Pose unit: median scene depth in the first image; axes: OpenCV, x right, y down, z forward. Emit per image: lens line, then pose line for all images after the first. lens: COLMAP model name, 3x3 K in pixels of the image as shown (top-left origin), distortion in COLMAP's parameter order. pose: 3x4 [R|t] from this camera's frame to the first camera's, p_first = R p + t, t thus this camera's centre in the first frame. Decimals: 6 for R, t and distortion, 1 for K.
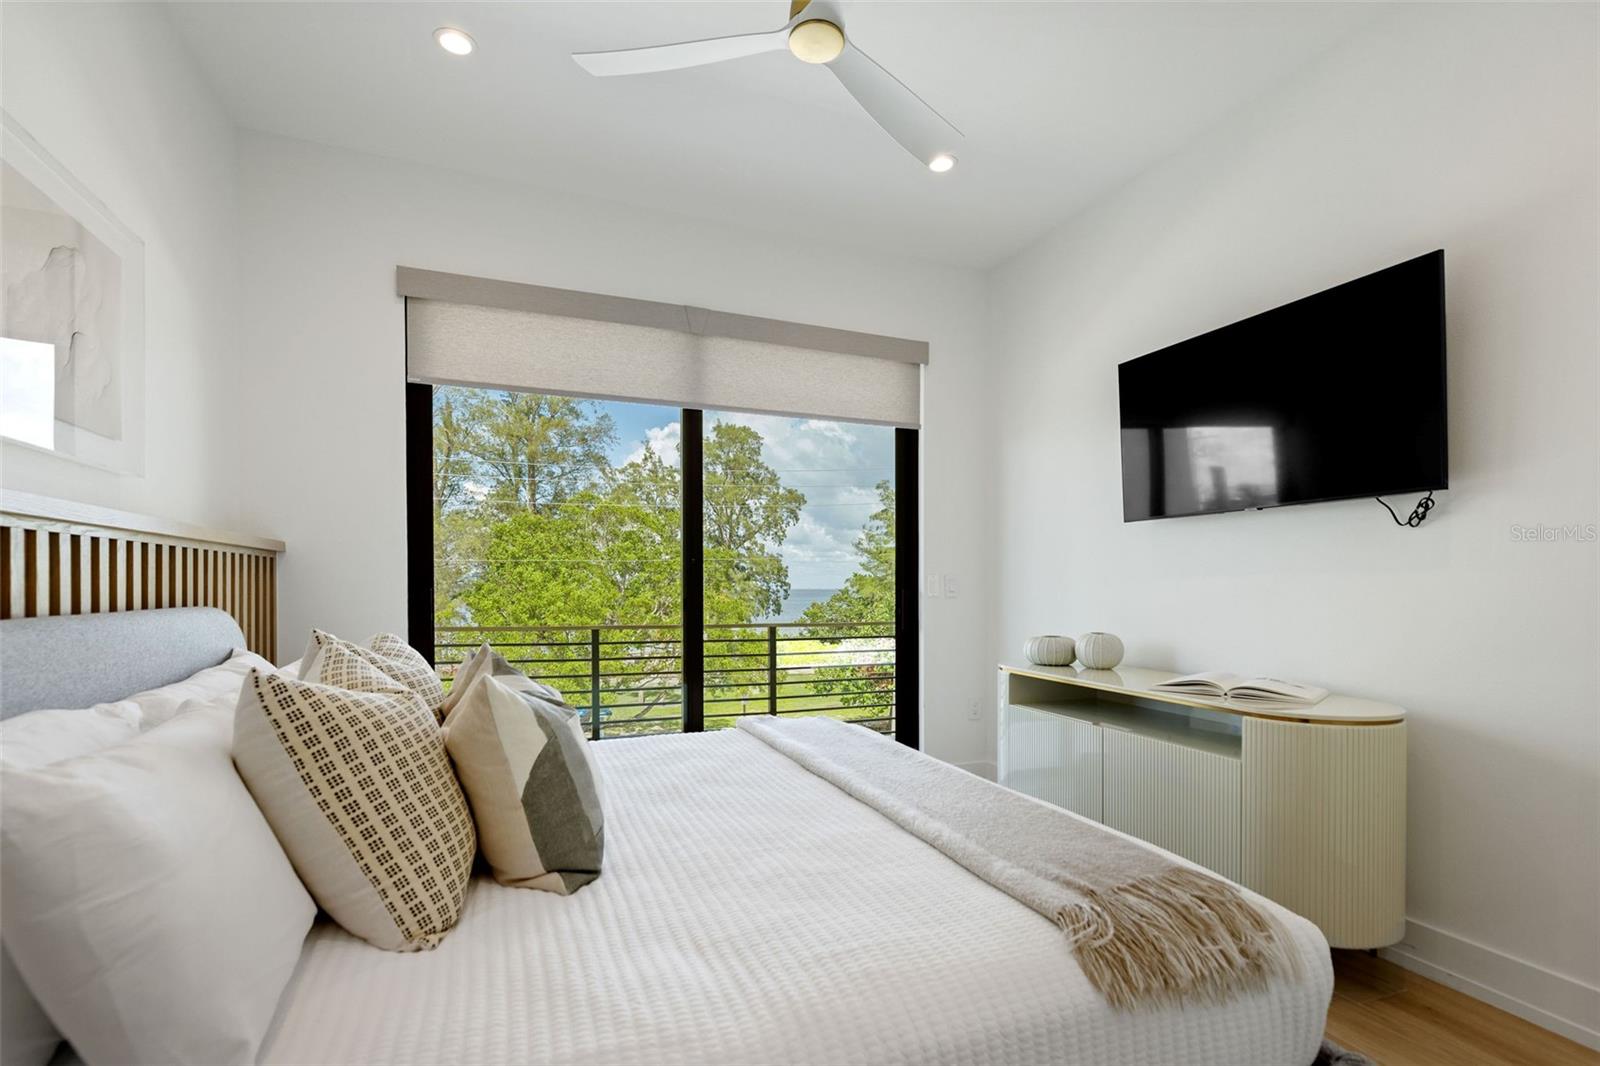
lens RADIAL K [[731.3, 0, 817.0], [0, 731.3, 584.9], [0, 0, 1]] dist [0.005074, 0.000687]
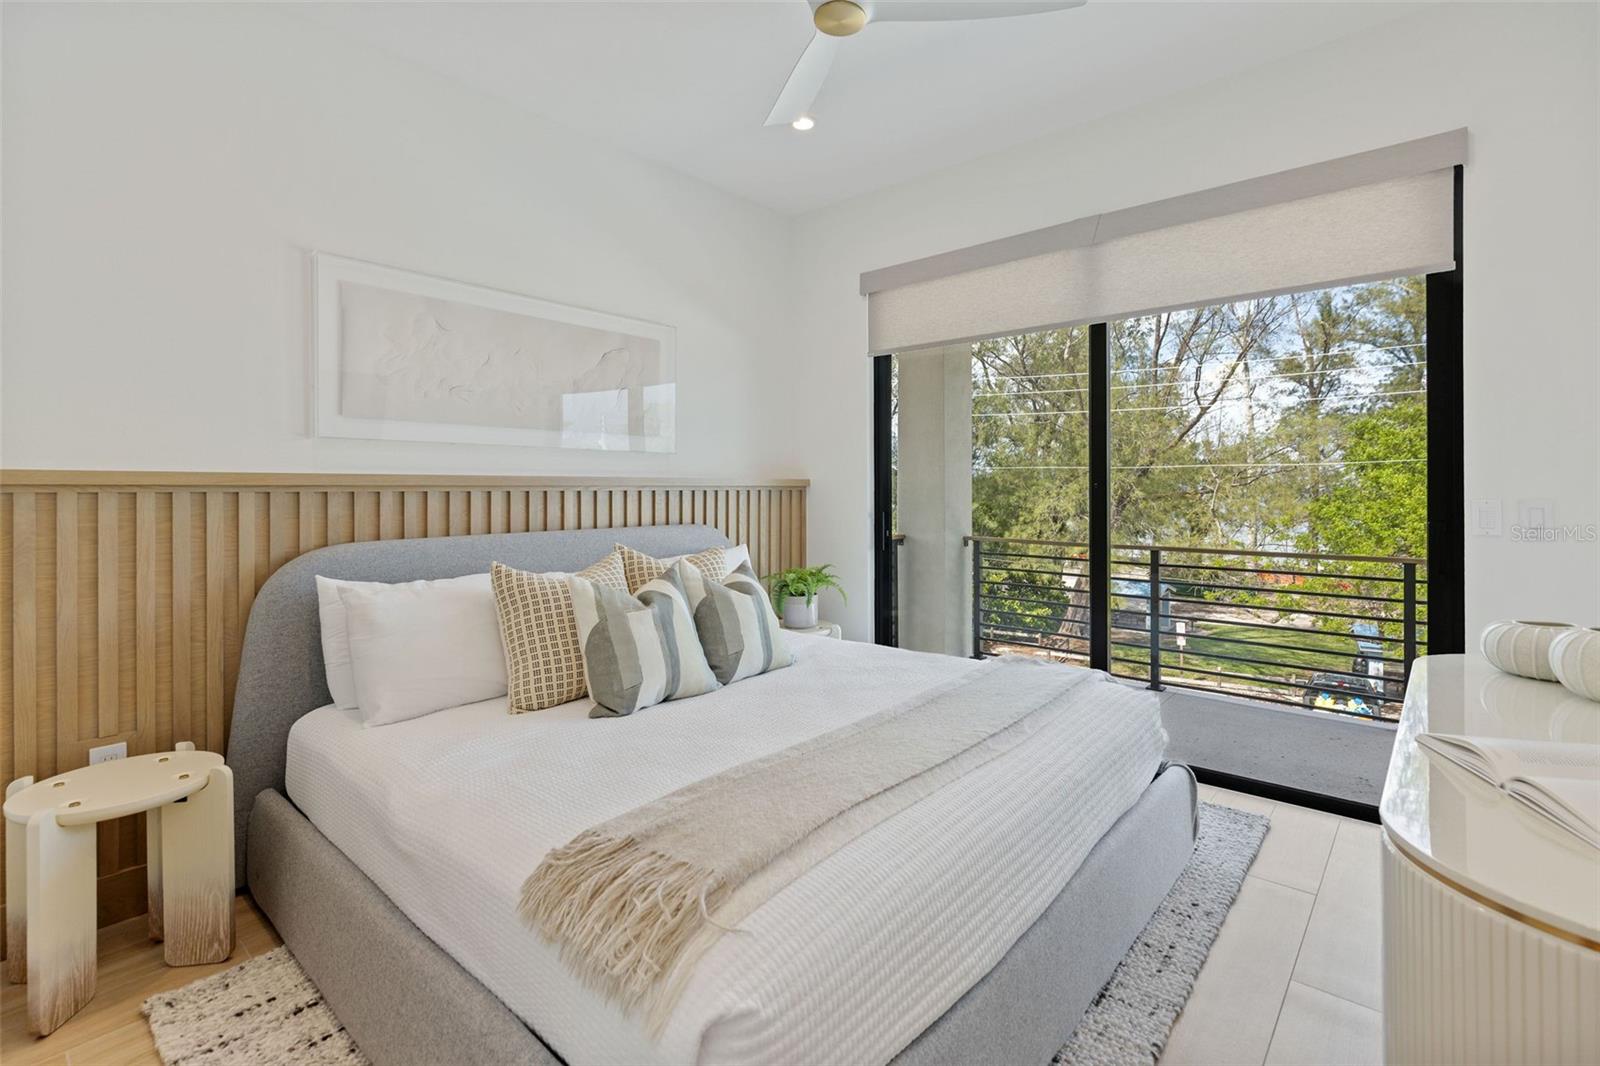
lens RADIAL K [[731.3, 0, 831.8], [0, 731.3, 489.6], [0, 0, 1]] dist [0.005074, 0.000687]
pose [[0.461070, 0.003583, -0.887356, 0.098517], [-0.000846, 0.999993, 0.003598, -0.006442], [0.887363, -0.000908, 0.461070, 0.053332]]
